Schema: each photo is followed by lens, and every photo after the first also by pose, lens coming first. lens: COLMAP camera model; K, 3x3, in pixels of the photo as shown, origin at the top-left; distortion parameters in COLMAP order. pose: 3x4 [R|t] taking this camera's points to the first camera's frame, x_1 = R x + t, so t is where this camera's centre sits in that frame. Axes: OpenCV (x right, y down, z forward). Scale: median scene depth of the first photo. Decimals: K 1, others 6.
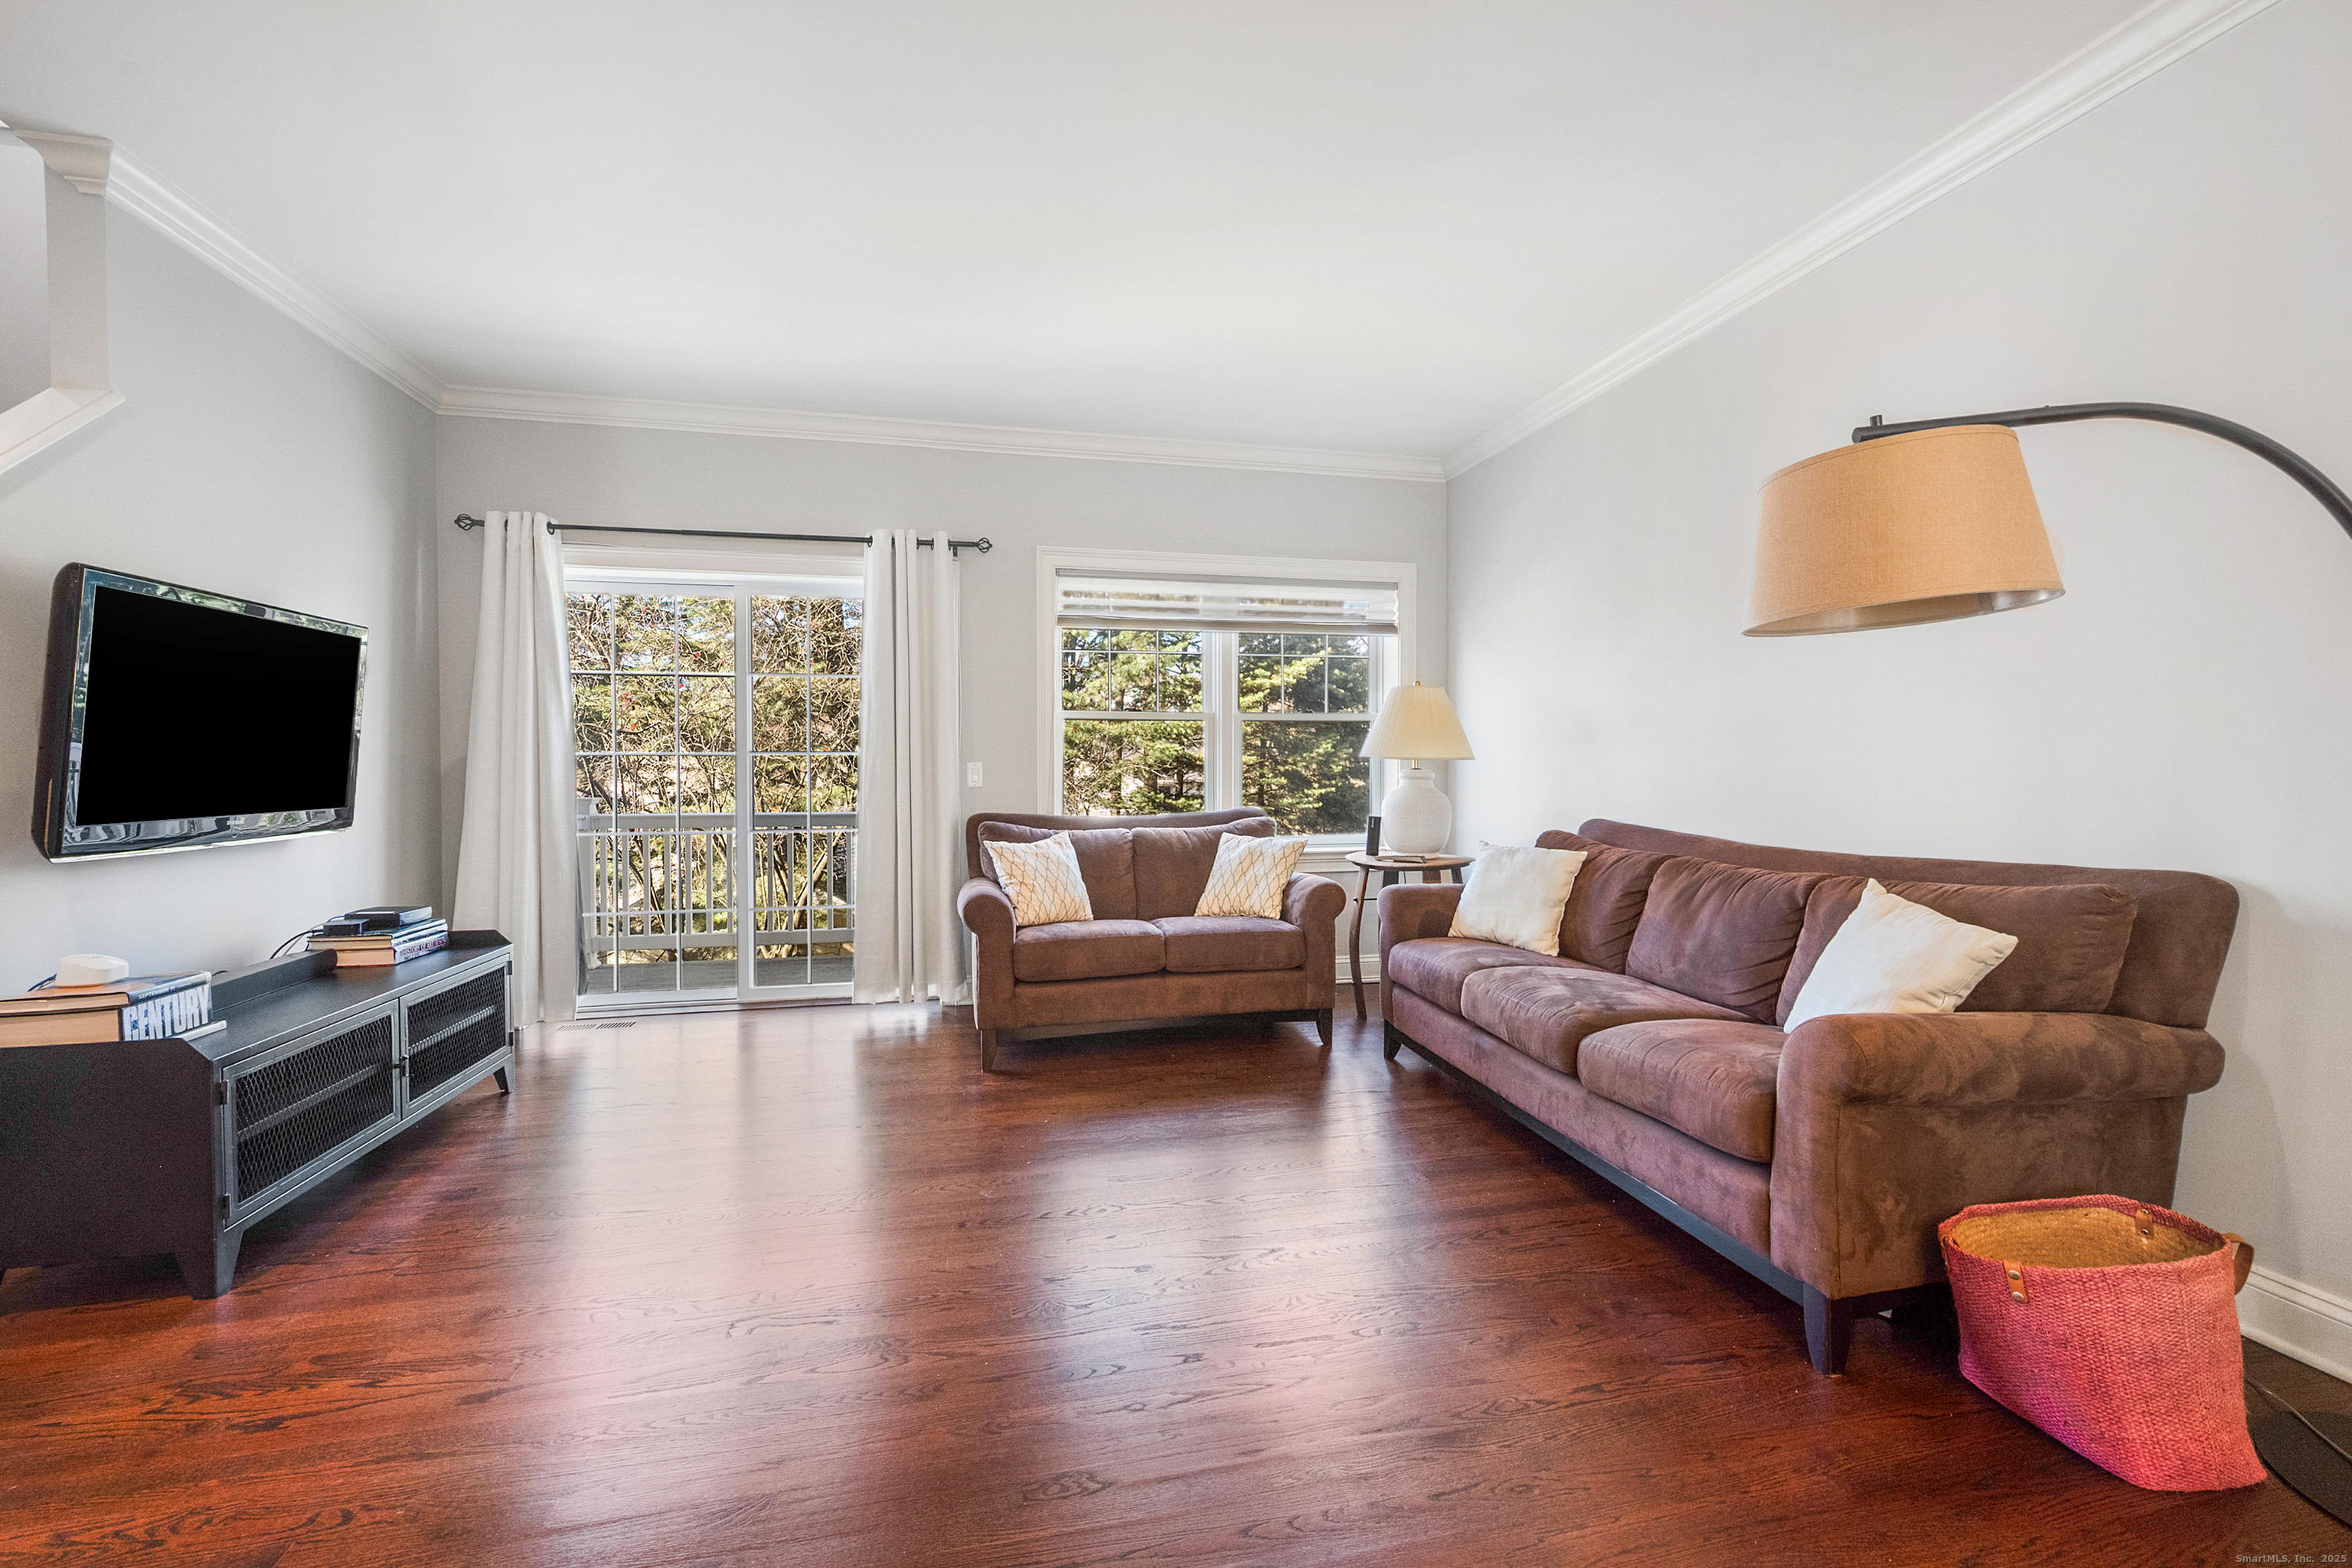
lens RADIAL K [[950.3, 0, 1151.0], [0, 950.3, 780.0], [0, 0, 1]] dist [-0.000567, -0.000079]
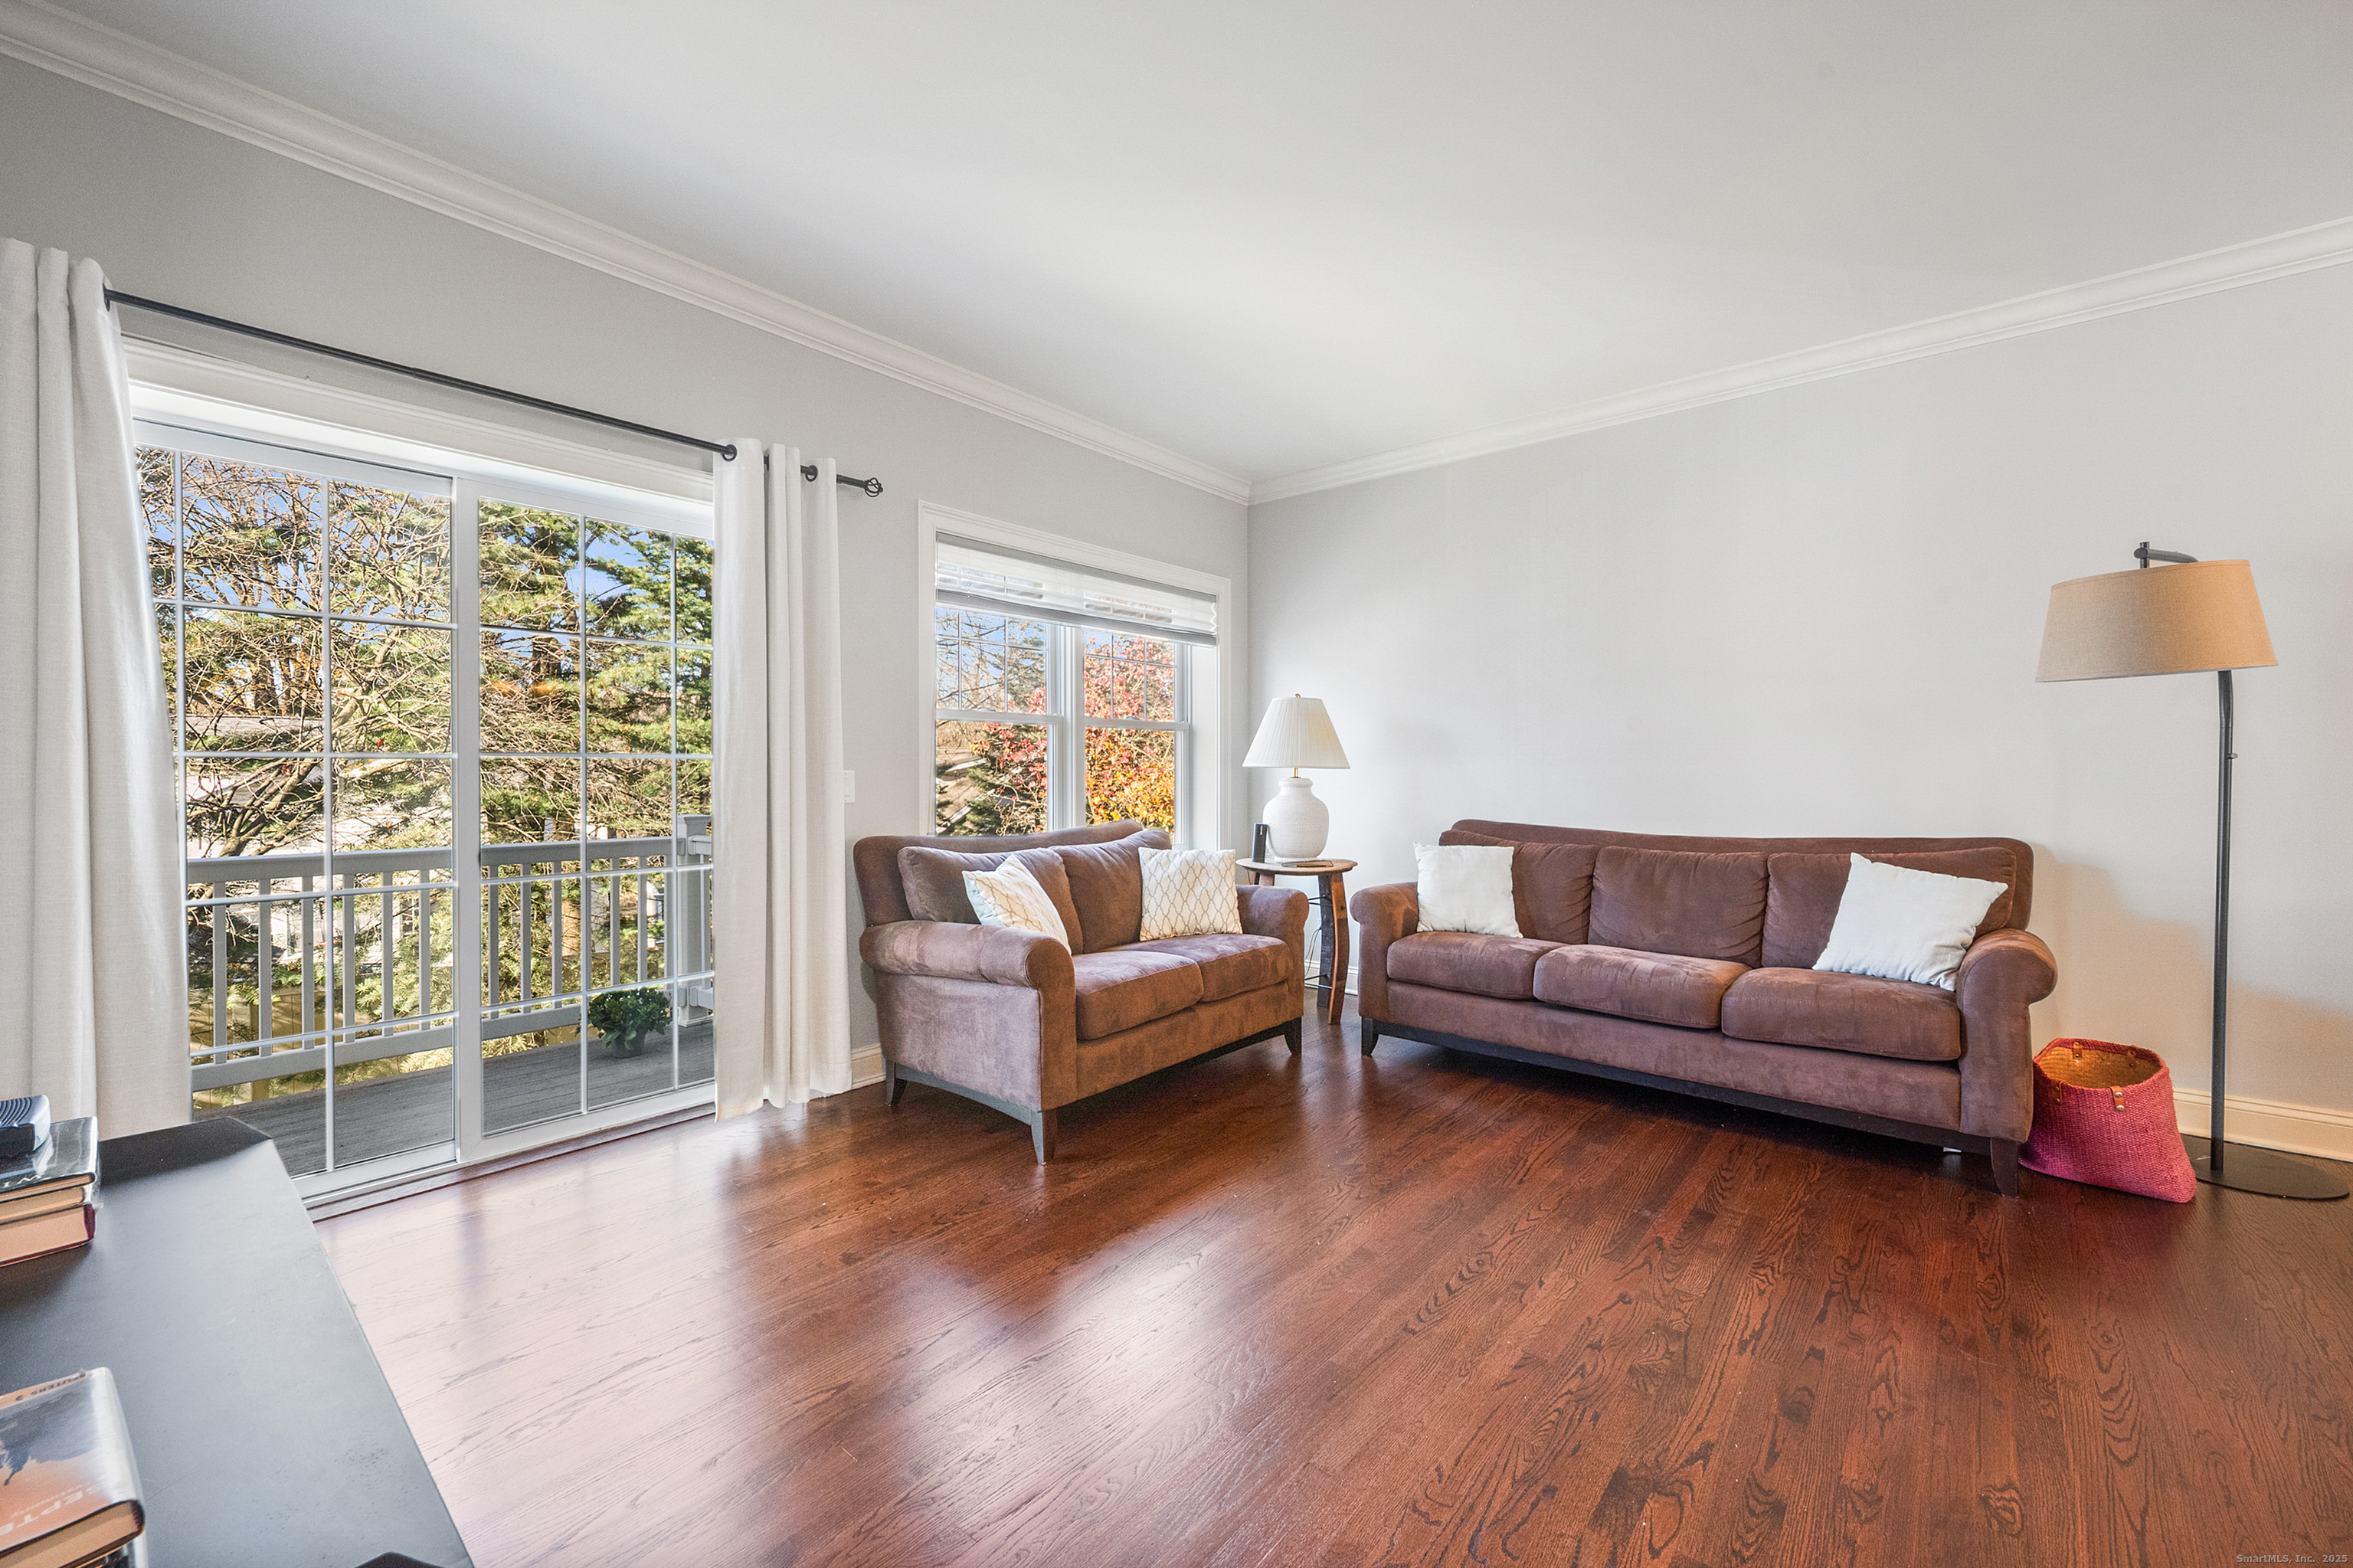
lens RADIAL K [[954.6, 0, 1186.9], [0, 954.6, 773.9], [0, 0, 1]] dist [0.003602, 0.000031]
pose [[0.789085, -0.002319, 0.614280, -0.499403], [0.011143, 0.999882, -0.010539, -0.005764], [-0.614183, 0.015161, 0.789018, 0.263743]]
